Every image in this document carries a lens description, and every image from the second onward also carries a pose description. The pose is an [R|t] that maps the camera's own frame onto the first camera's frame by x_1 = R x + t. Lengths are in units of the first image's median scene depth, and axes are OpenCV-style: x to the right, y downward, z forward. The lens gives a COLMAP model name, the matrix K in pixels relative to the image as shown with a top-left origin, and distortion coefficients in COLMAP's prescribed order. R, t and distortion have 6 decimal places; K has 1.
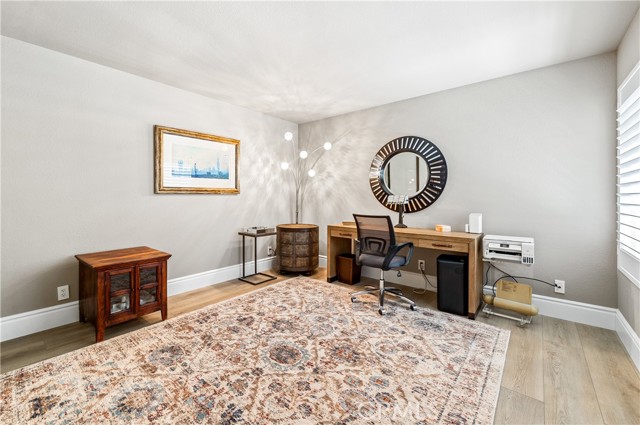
lens RADIAL K [[269.8, 0, 294.7], [0, 269.8, 198.1], [0, 0, 1]] dist [-0.003609, -0.000251]
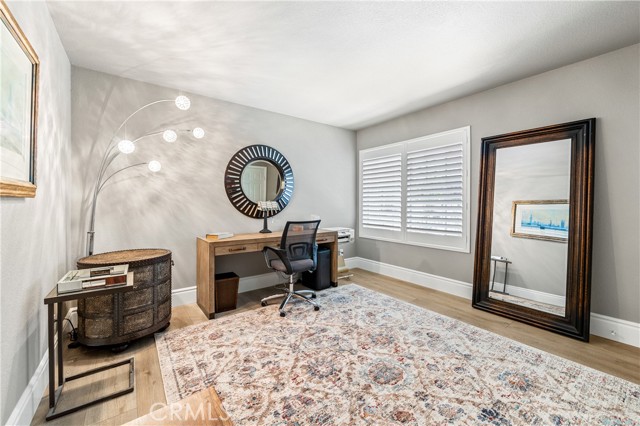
lens RADIAL K [[255.1, 0, 327.4], [0, 255.1, 204.4], [0, 0, 1]] dist [-0.001957, 0.000395]
pose [[0.176981, -0.006866, 0.984190, -0.644238], [0.006437, 0.999962, 0.005818, -0.005670], [-0.984193, 0.005305, 0.177019, 0.719283]]
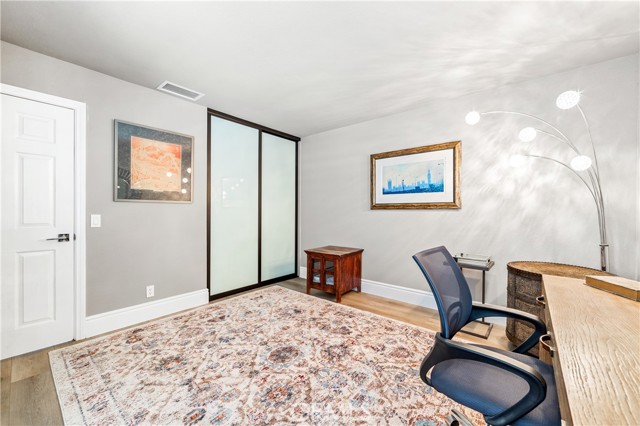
lens RADIAL K [[255.1, 0, 325.1], [0, 255.1, 213.1], [0, 0, 1]] dist [-0.001957, 0.000395]
pose [[0.042942, 0.011212, -0.999015, 0.696796], [-0.012029, 0.999870, 0.010705, -0.008887], [0.999005, 0.011558, 0.043071, 0.772293]]
